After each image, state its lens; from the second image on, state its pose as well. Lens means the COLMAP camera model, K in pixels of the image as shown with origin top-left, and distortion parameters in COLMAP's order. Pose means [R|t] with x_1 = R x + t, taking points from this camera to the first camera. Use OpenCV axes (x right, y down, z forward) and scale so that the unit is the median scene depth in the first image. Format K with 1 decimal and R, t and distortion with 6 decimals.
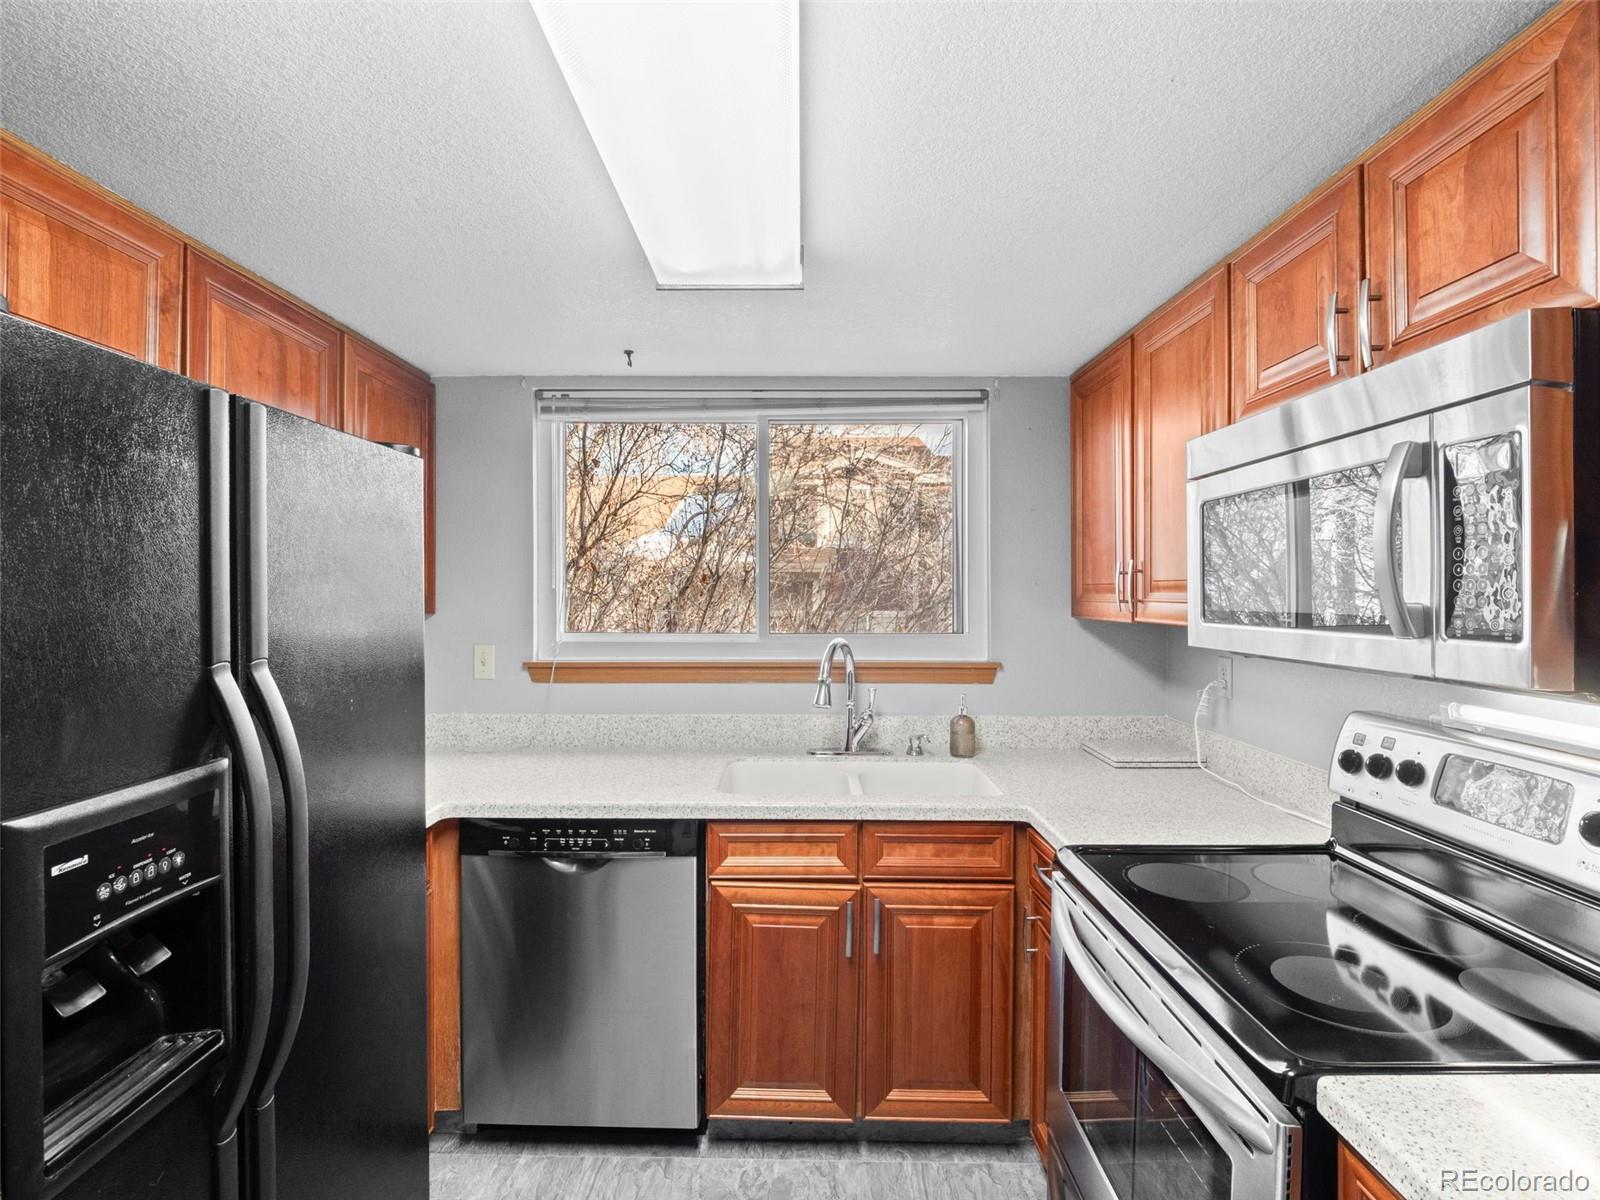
lens RADIAL K [[789.2, 0, 805.6], [0, 789.2, 595.9], [0, 0, 1]] dist [-0.004002, -0.007161]
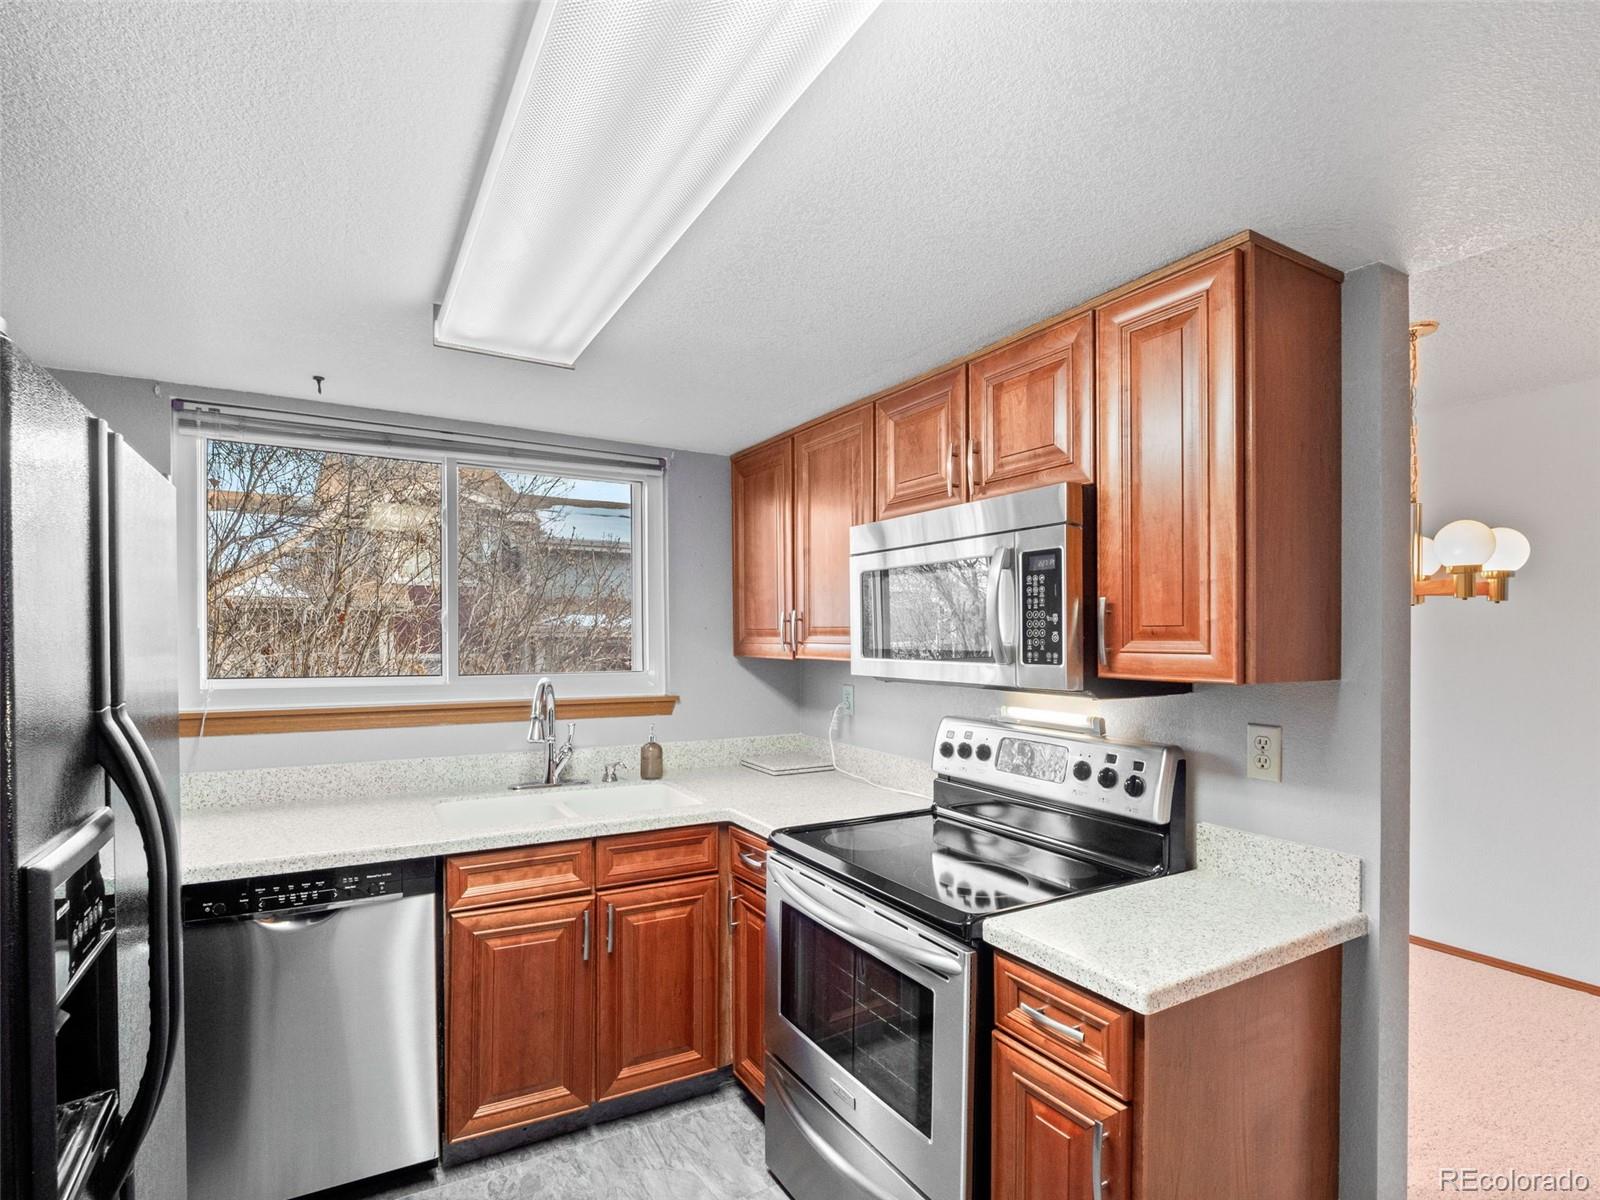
lens RADIAL K [[789.2, 0, 808.2], [0, 789.2, 631.1], [0, 0, 1]] dist [-0.004002, -0.007161]
pose [[0.857902, 0.007017, 0.513765, -0.250889], [-0.001948, 0.999944, -0.010404, 0.001043], [-0.513809, 0.007925, 0.857868, -0.127041]]
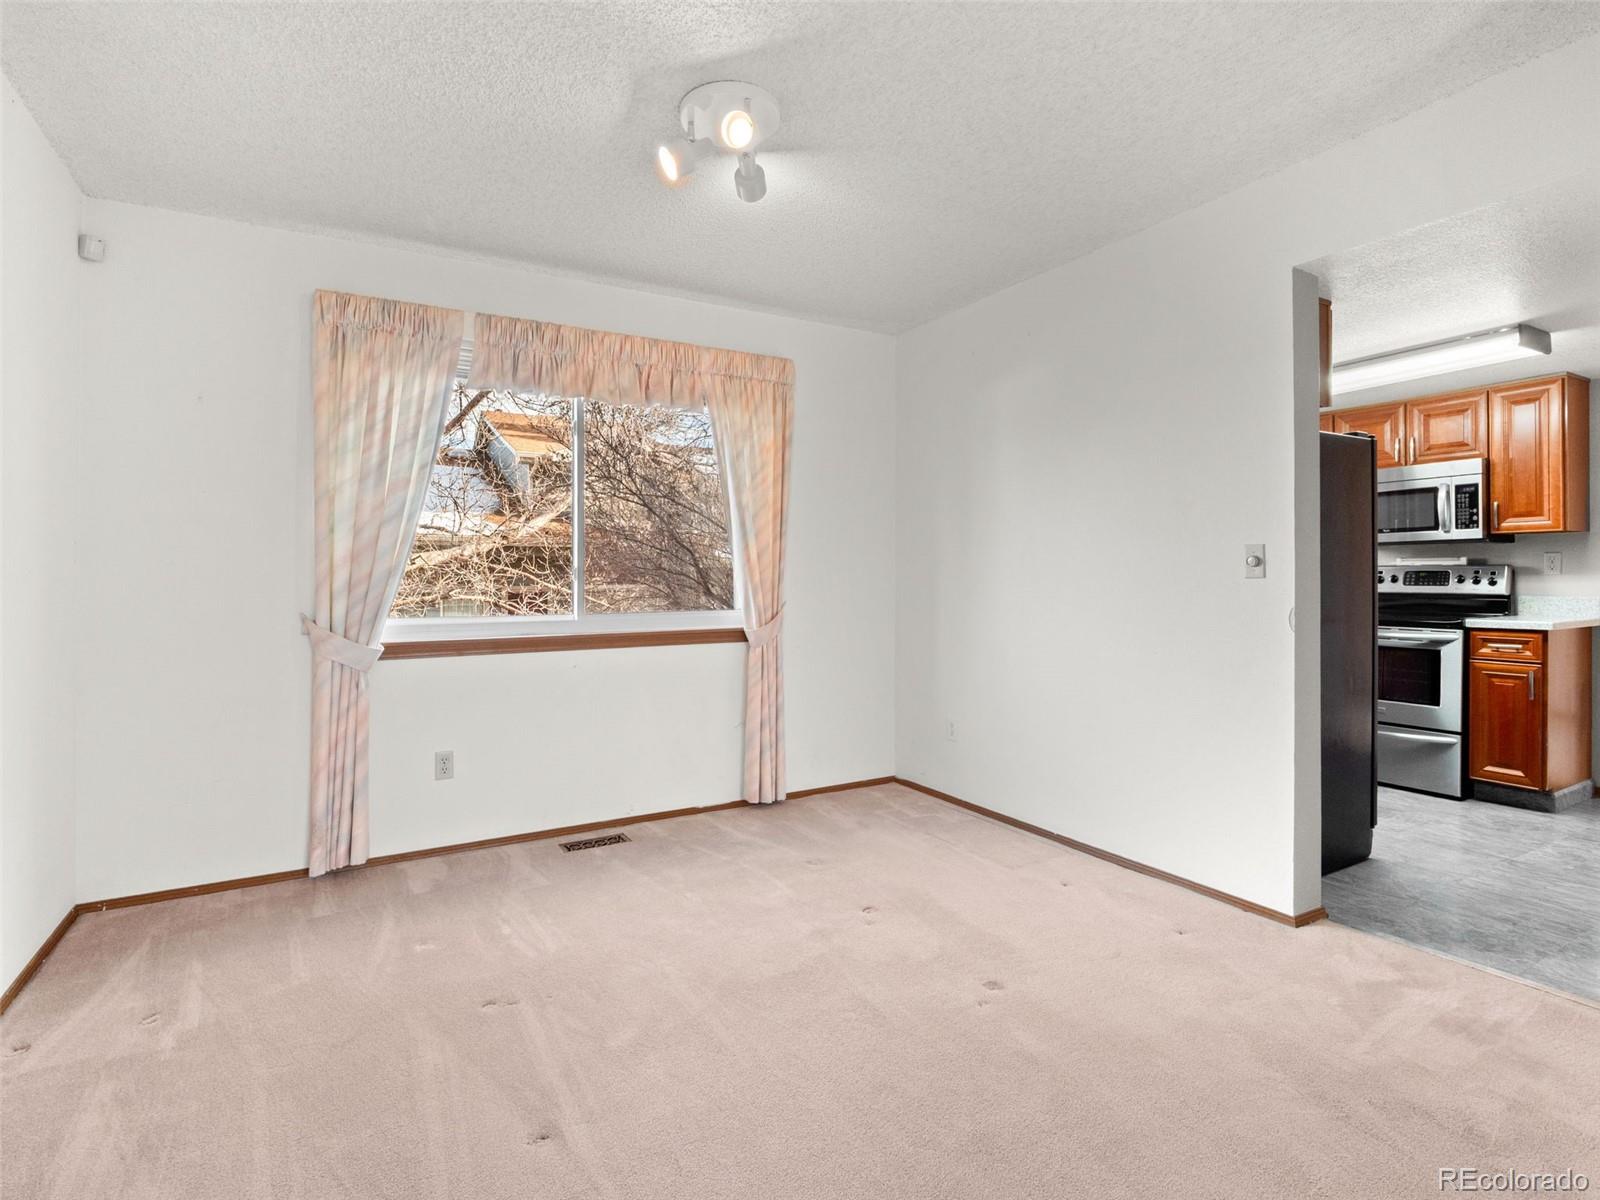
lens RADIAL K [[789.2, 0, 799.1], [0, 789.2, 578.1], [0, 0, 1]] dist [-0.004002, -0.007161]
pose [[0.865128, -0.002177, 0.501547, -2.354135], [0.008791, 0.999903, -0.010823, 0.176768], [-0.501475, 0.013773, 0.865063, -0.481870]]
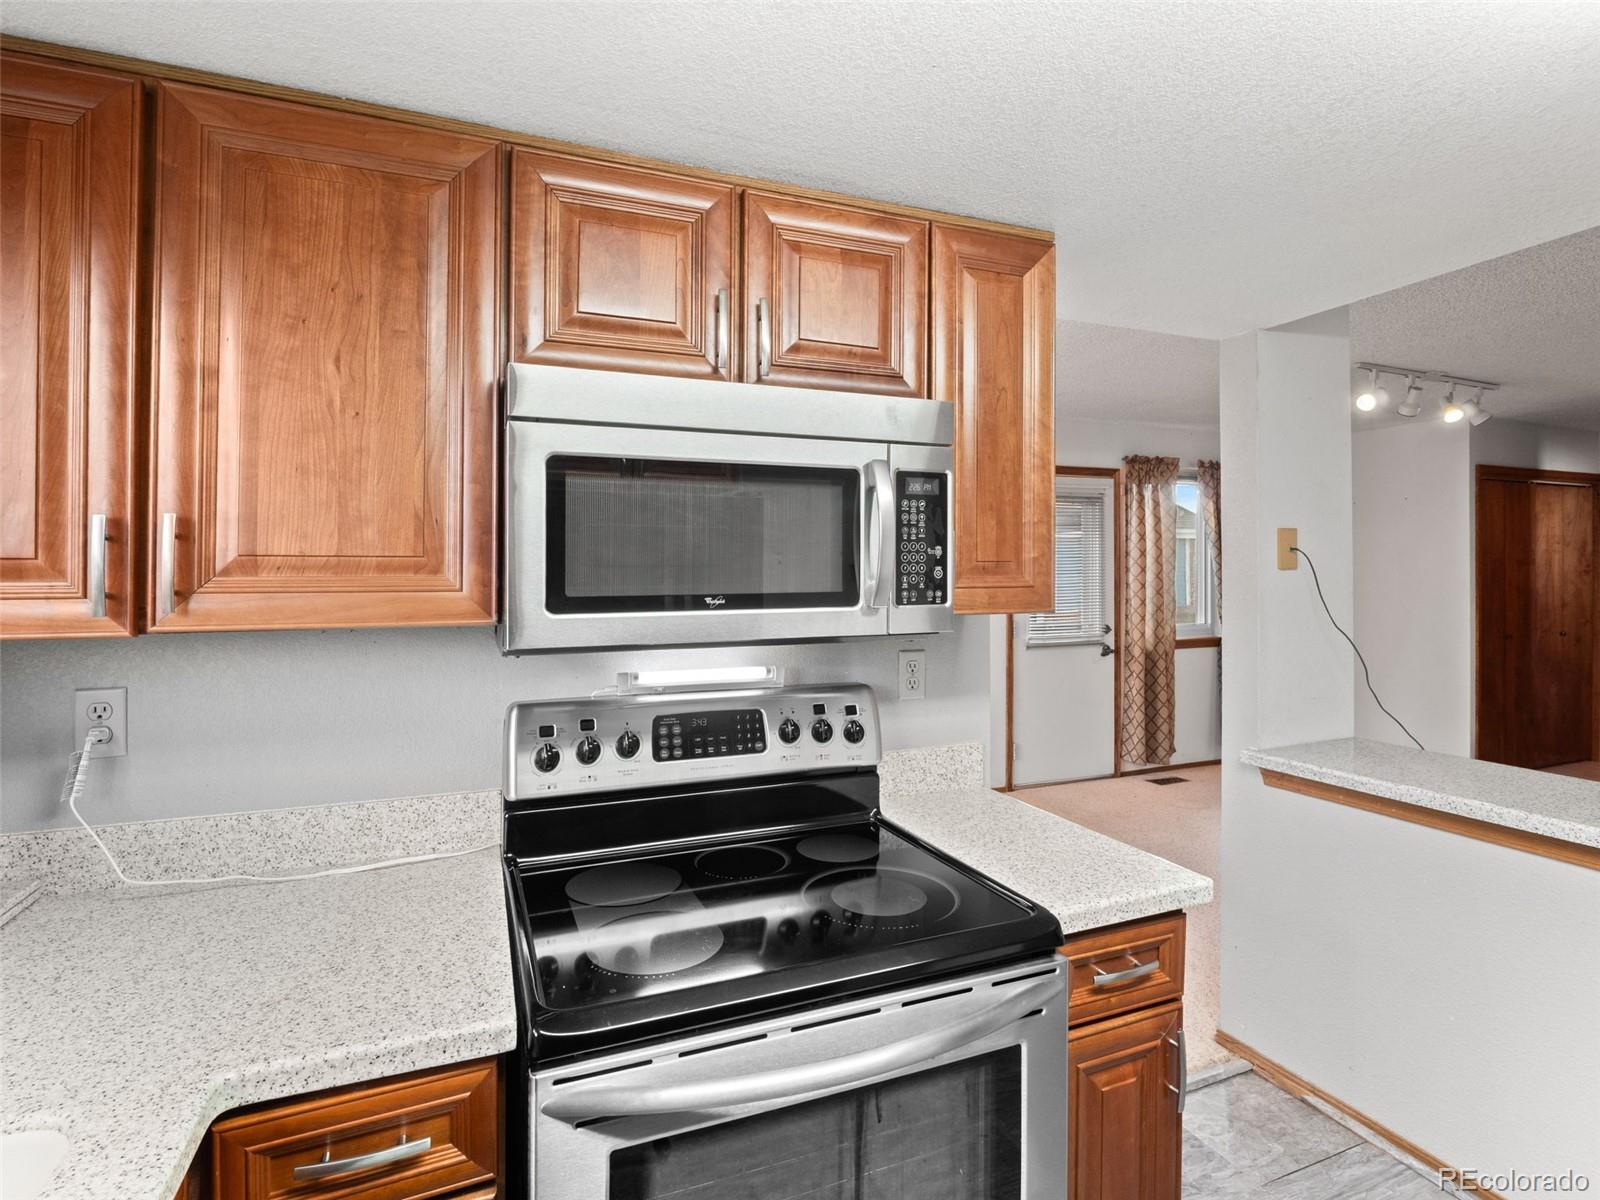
lens RADIAL K [[789.2, 0, 825.0], [0, 789.2, 561.9], [0, 0, 1]] dist [-0.004002, -0.007161]
pose [[-0.410926, 0.020818, 0.911431, -0.226890], [0.010847, 0.999780, -0.017946, 0.000140], [-0.911604, 0.002512, -0.411061, 0.900653]]
